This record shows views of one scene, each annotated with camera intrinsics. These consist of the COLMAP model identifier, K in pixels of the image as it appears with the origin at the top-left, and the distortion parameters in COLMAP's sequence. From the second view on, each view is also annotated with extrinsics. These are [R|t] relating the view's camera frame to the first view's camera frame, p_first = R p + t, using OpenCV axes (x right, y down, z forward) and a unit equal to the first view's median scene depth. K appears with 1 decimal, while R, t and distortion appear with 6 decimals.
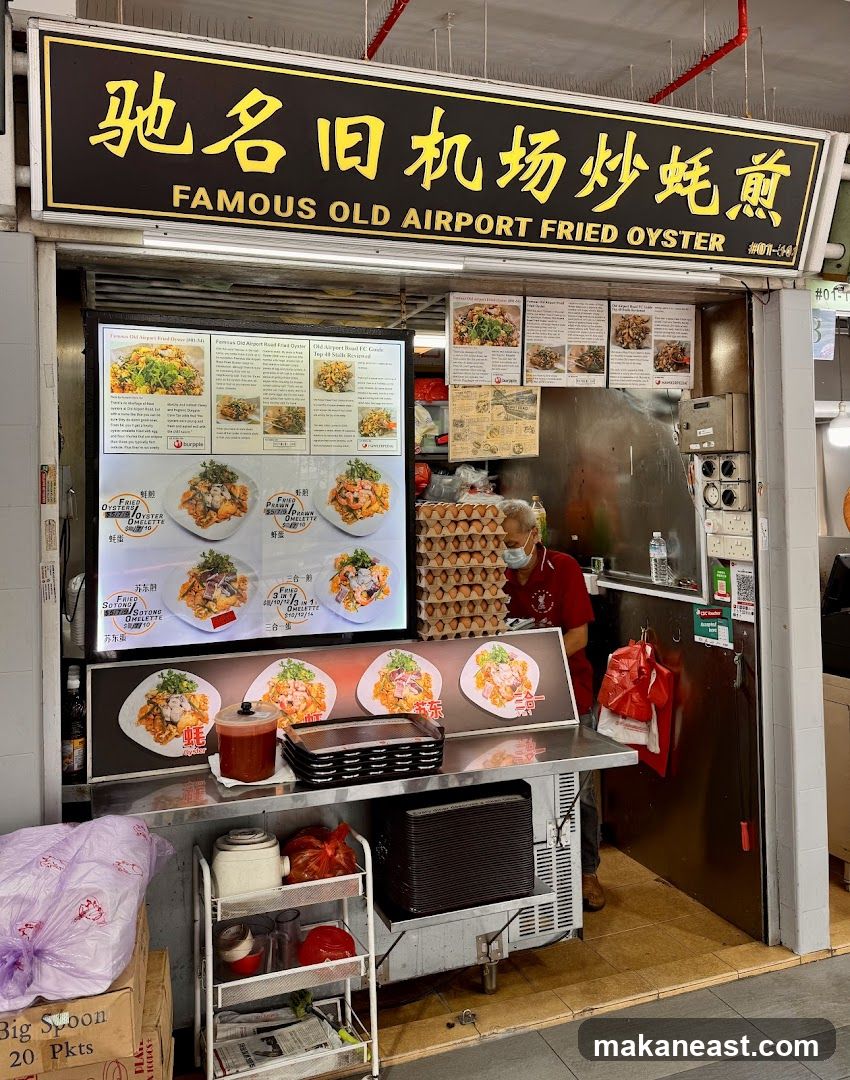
lens RADIAL K [[843.7, 0, 388.5], [0, 843.7, 466.0], [0, 0, 1]] dist [0.186879, -0.404032]
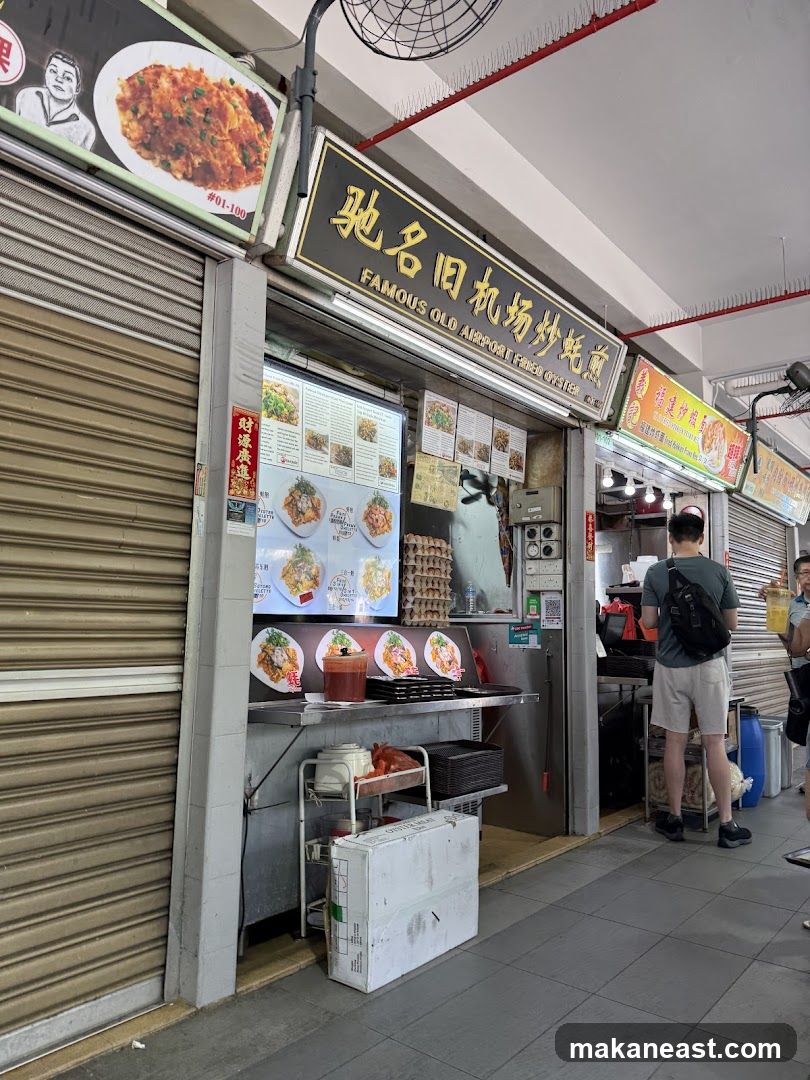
lens RADIAL K [[733.2, 0, 385.6], [0, 733.2, 542.4], [0, 0, 1]] dist [0.042652, -0.059113]
pose [[0.862573, 0.095565, 0.496824, -0.670788], [-0.053719, 0.993747, -0.097885, 0.209601], [-0.503072, 0.057744, 0.862313, -0.040635]]
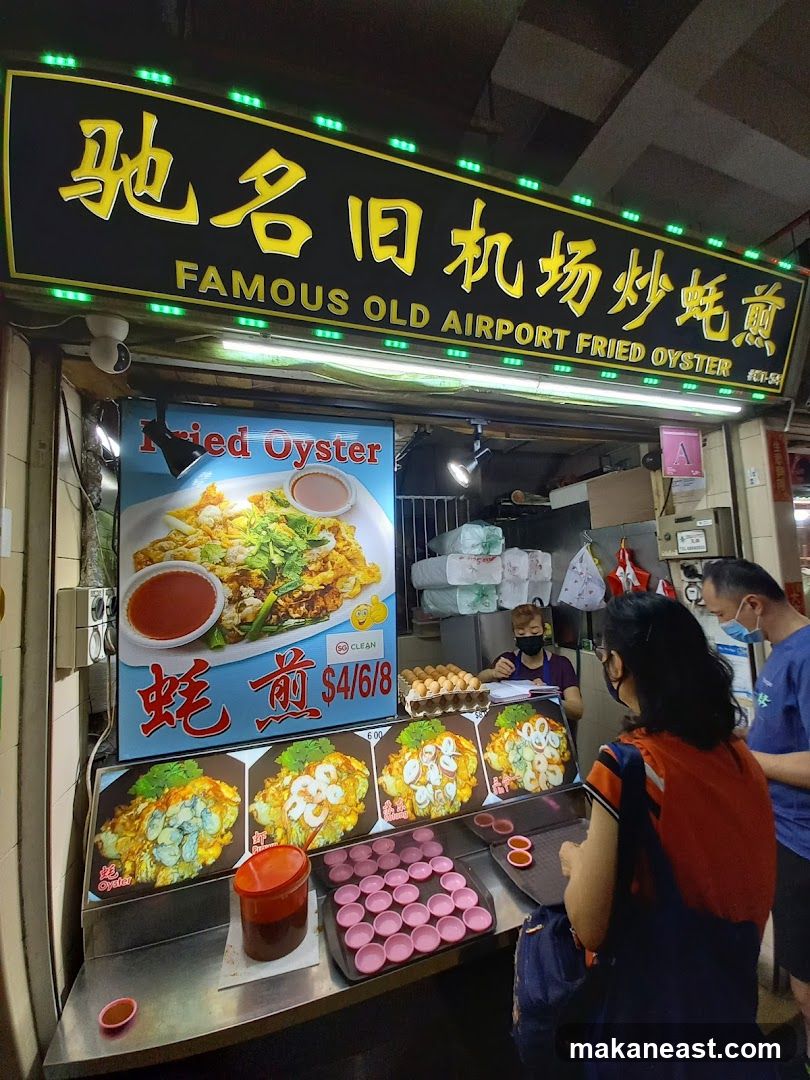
lens RADIAL K [[419.5, 0, 410.1], [0, 419.5, 541.5], [0, 0, 1]] dist [0.014327, -0.012351]
pose [[0.999648, -0.025321, 0.007929, -0.027157], [0.025747, 0.997913, -0.059221, -0.019837], [-0.006413, 0.059404, 0.998213, 0.516366]]
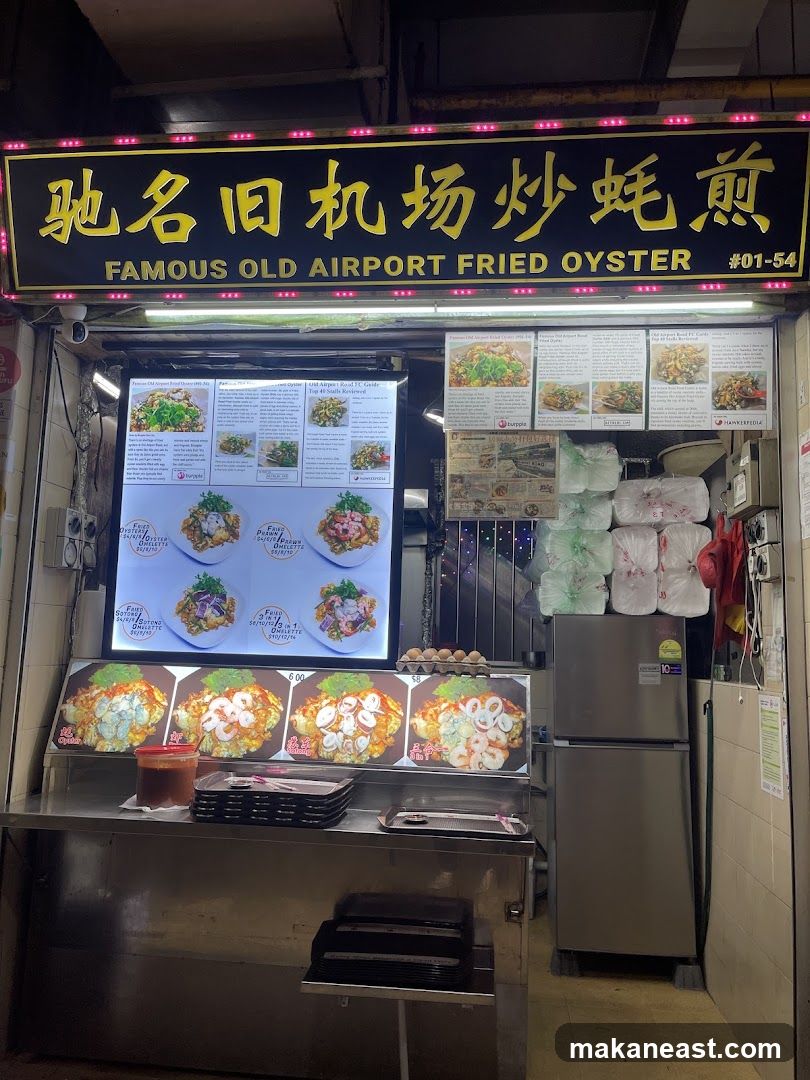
lens RADIAL K [[799.9, 0, 407.3], [0, 799.9, 542.8], [0, 0, 1]] dist [0.040398, -0.048689]
pose [[0.906263, -0.005358, -0.422681, 0.505486], [-0.040861, 0.994127, -0.100212, 0.129784], [0.420735, 0.108089, 0.900721, 0.185389]]
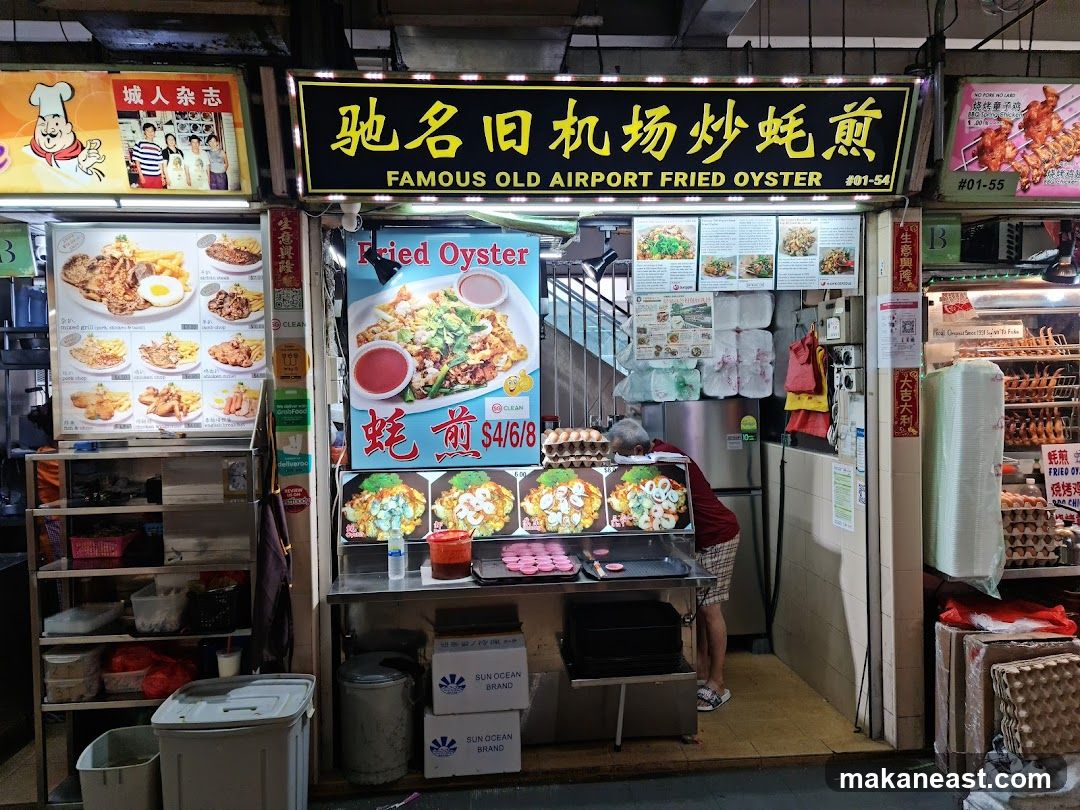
lens RADIAL K [[774.1, 0, 530.4], [0, 774.1, 403.8], [0, 0, 1]] dist [0.054745, -0.074002]
pose [[0.971031, 0.009930, -0.238746, 0.270592], [0.005450, 0.997956, 0.063674, -0.008033], [0.238891, -0.063130, 0.968992, -0.233544]]
